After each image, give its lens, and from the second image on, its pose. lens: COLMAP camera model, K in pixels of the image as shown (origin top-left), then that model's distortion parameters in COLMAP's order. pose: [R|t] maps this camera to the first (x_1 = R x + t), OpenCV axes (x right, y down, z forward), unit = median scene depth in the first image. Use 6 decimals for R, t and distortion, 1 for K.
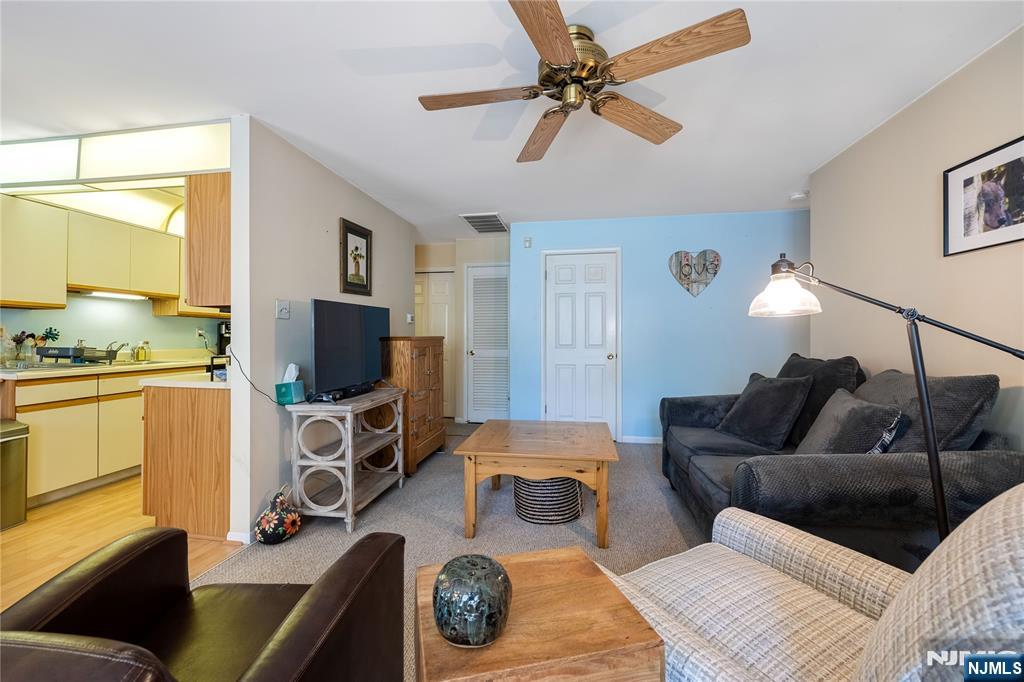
lens RADIAL K [[411.8, 0, 507.0], [0, 411.8, 332.3], [0, 0, 1]] dist [0.000493, -0.000505]
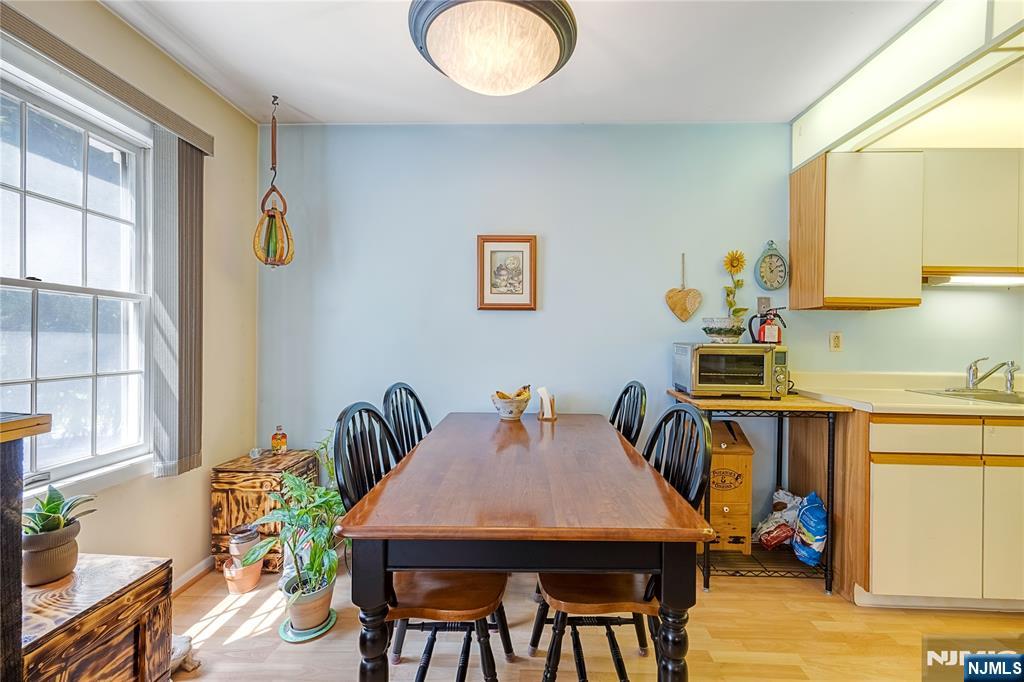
lens RADIAL K [[439.2, 0, 514.2], [0, 439.2, 340.4], [0, 0, 1]] dist [-0.001436, 0.000929]
pose [[0.113737, 0.001065, -0.993510, -0.551779], [-0.005024, 0.999987, 0.000497, 0.001651], [0.993498, 0.004935, 0.113741, 0.344559]]
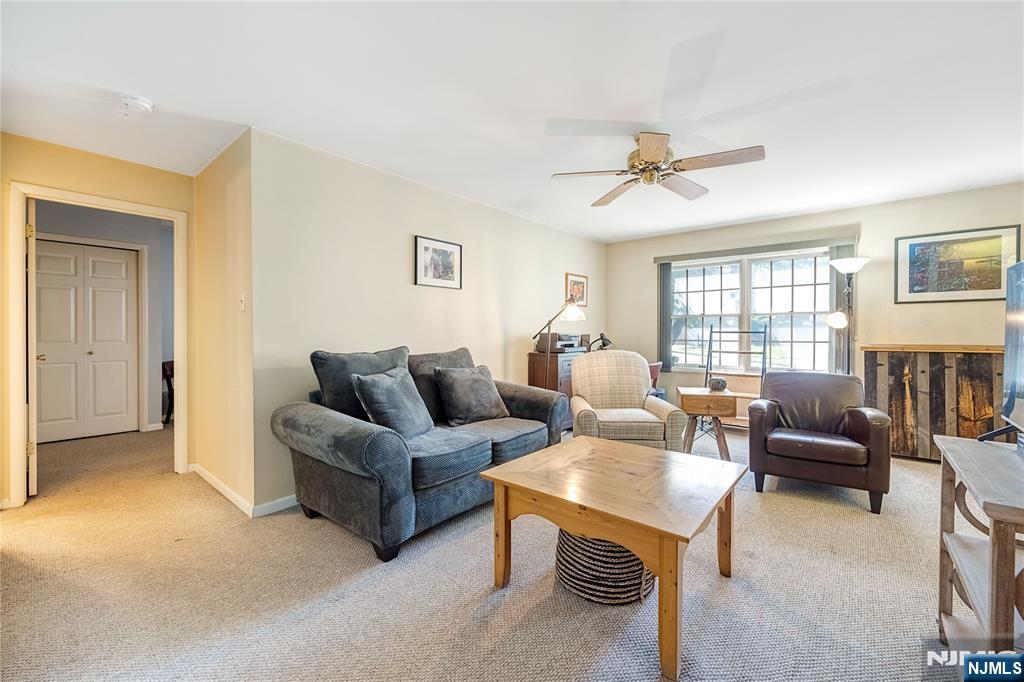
lens RADIAL K [[411.8, 0, 515.1], [0, 411.8, 340.7], [0, 0, 1]] dist [0.000493, -0.000505]
pose [[-0.856550, -0.003359, 0.516053, -0.135143], [0.004372, 0.999896, 0.013765, 0.020187], [-0.516045, 0.014047, -0.856446, 1.719108]]
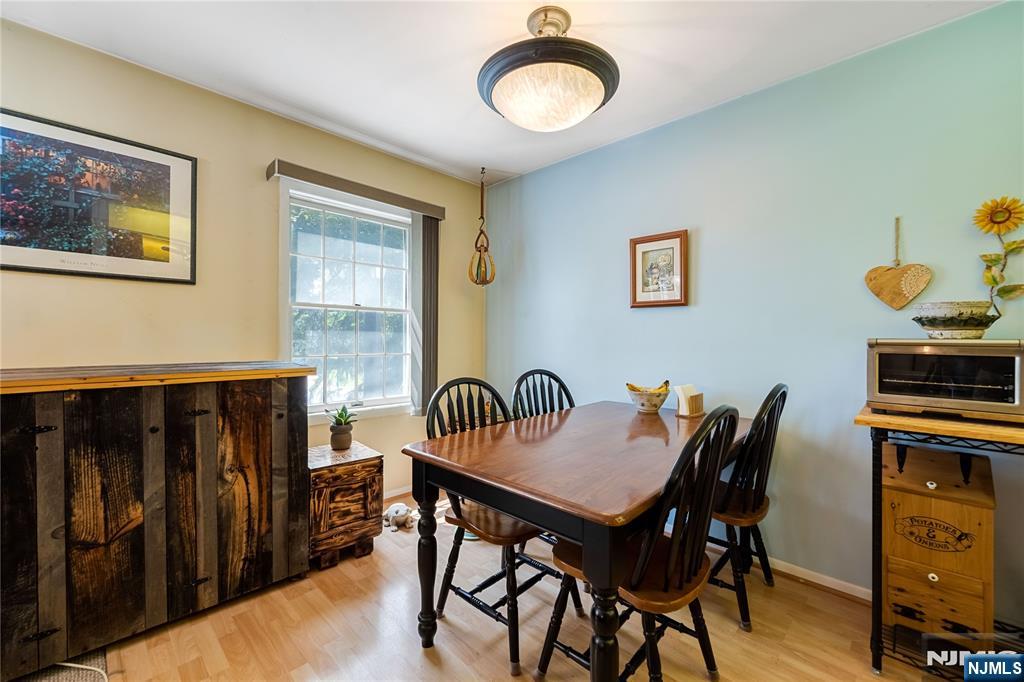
lens RADIAL K [[411.8, 0, 495.4], [0, 411.8, 339.4], [0, 0, 1]] dist [0.000493, -0.000505]
pose [[-0.601539, -0.004131, -0.798832, -0.549734], [-0.007988, 0.999968, 0.000844, 0.010580], [0.798803, 0.006889, -0.601553, 0.695046]]
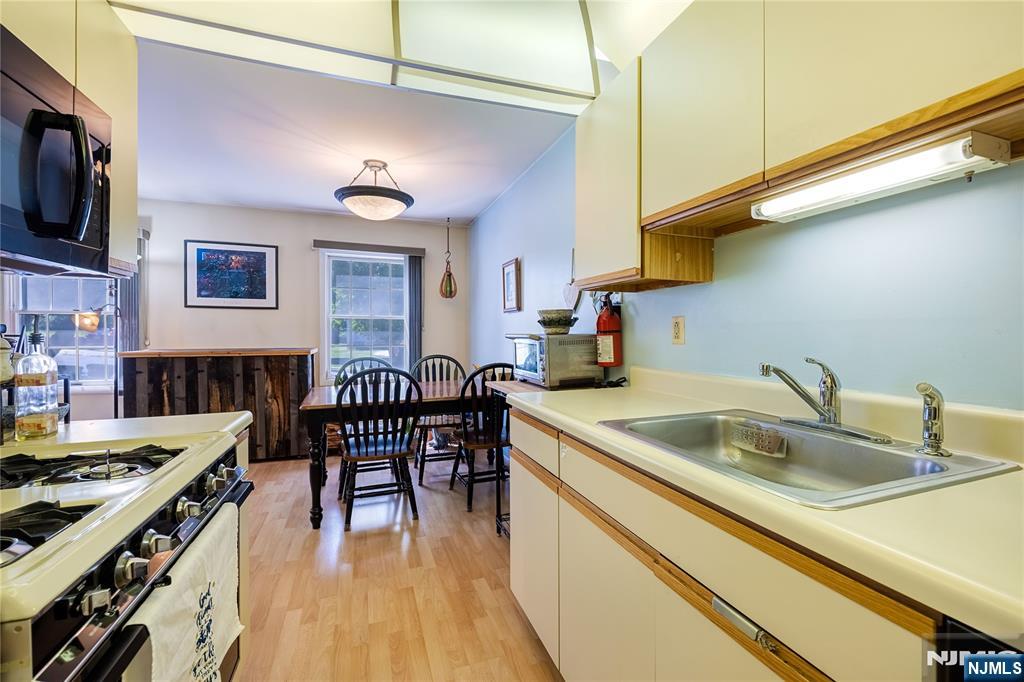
lens RADIAL K [[411.8, 0, 508.5], [0, 411.8, 339.0], [0, 0, 1]] dist [0.000493, -0.000505]
pose [[-0.886380, 0.001453, -0.462957, -0.876359], [-0.002680, 0.999962, 0.008270, 0.010039], [0.462951, 0.008571, -0.886342, 1.545523]]
